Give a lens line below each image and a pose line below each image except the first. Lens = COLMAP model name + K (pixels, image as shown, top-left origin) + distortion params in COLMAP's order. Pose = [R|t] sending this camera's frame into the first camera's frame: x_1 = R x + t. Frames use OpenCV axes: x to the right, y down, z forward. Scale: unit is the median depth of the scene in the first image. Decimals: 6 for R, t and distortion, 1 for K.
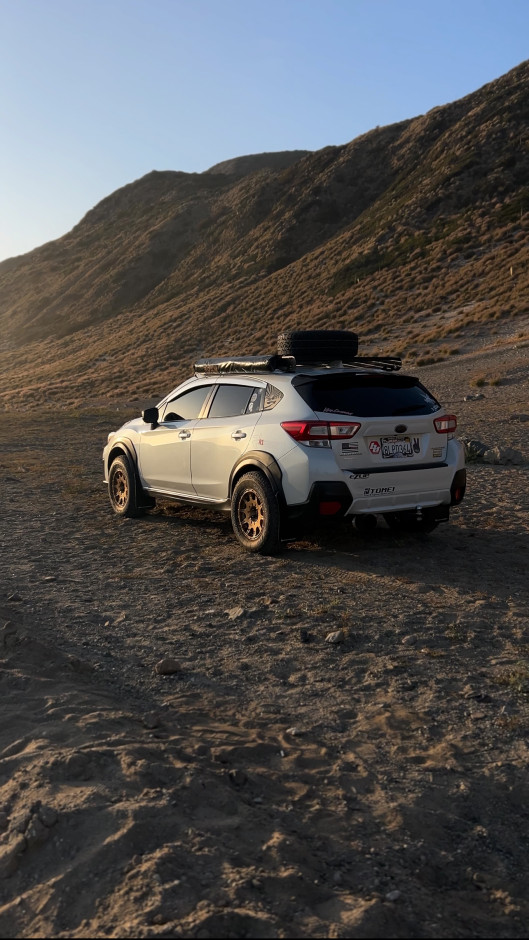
lens RADIAL K [[794.9, 0, 264.5], [0, 794.9, 470.0], [0, 0, 1]] dist [0.067099, -0.000662]
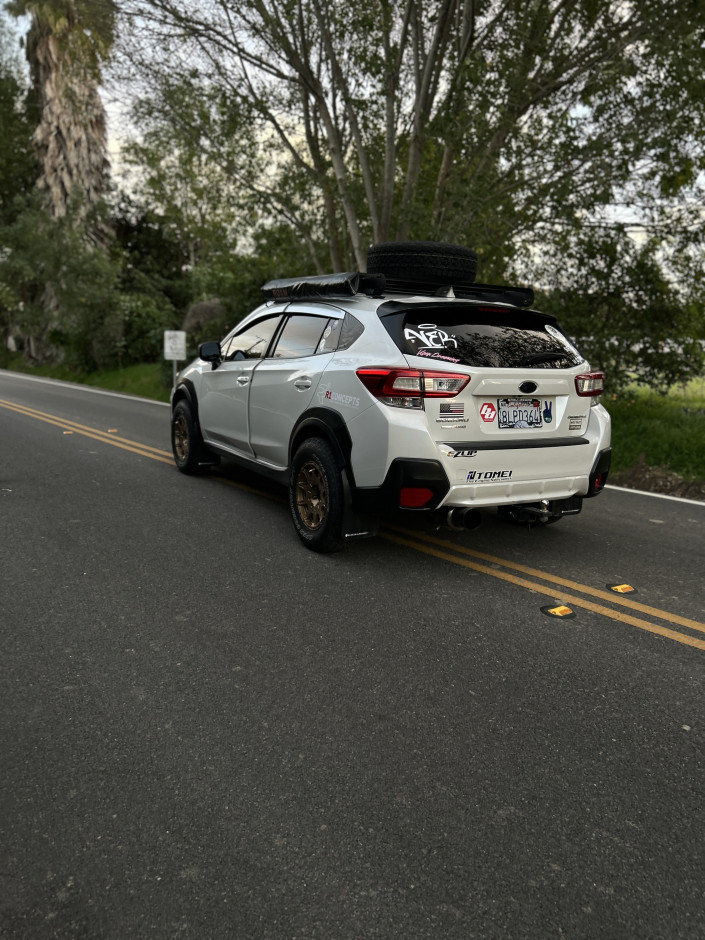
lens RADIAL K [[680.6, 0, 352.5], [0, 680.6, 470.0], [0, 0, 1]] dist [0.036926, -0.001707]
pose [[0.996702, 0.064978, -0.048613, 0.052331], [-0.060473, 0.994194, 0.089004, -0.023654], [0.054114, -0.085770, 0.994844, 0.393601]]
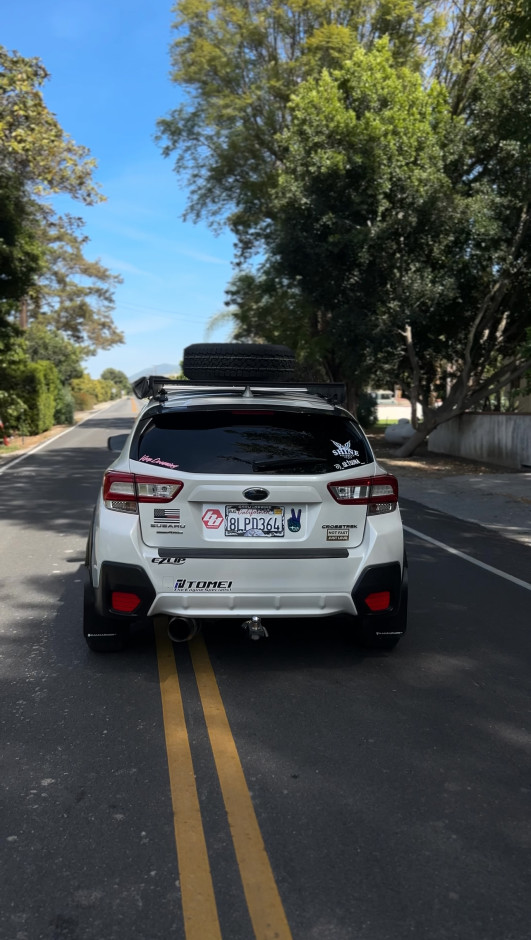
lens RADIAL K [[794.9, 0, 265.5], [0, 794.9, 470.0], [0, 0, 1]] dist [0.067099, -0.000662]
pose [[0.889385, 0.076347, -0.450739, 0.471408], [-0.078896, 0.996796, 0.013164, -0.080636], [0.450299, 0.023854, 0.892559, 0.416027]]
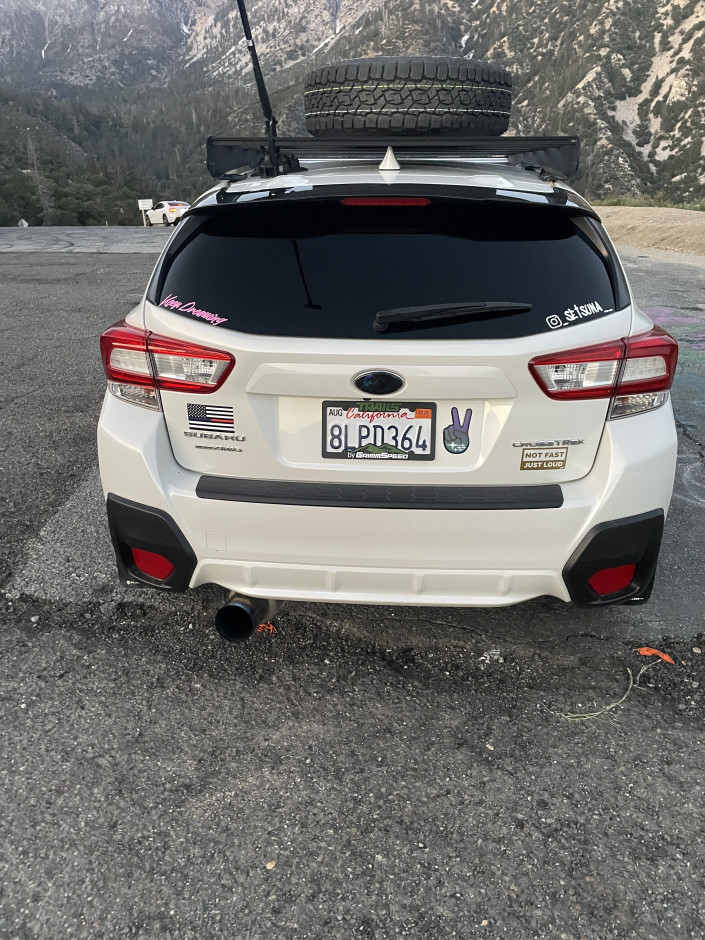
lens RADIAL K [[680.6, 0, 352.5], [0, 680.6, 470.0], [0, 0, 1]] dist [0.036926, -0.001707]
pose [[0.810418, 0.243920, -0.532659, 0.317223], [-0.071604, 0.943628, 0.323171, -0.106196], [0.581459, -0.223763, 0.782199, 0.768219]]
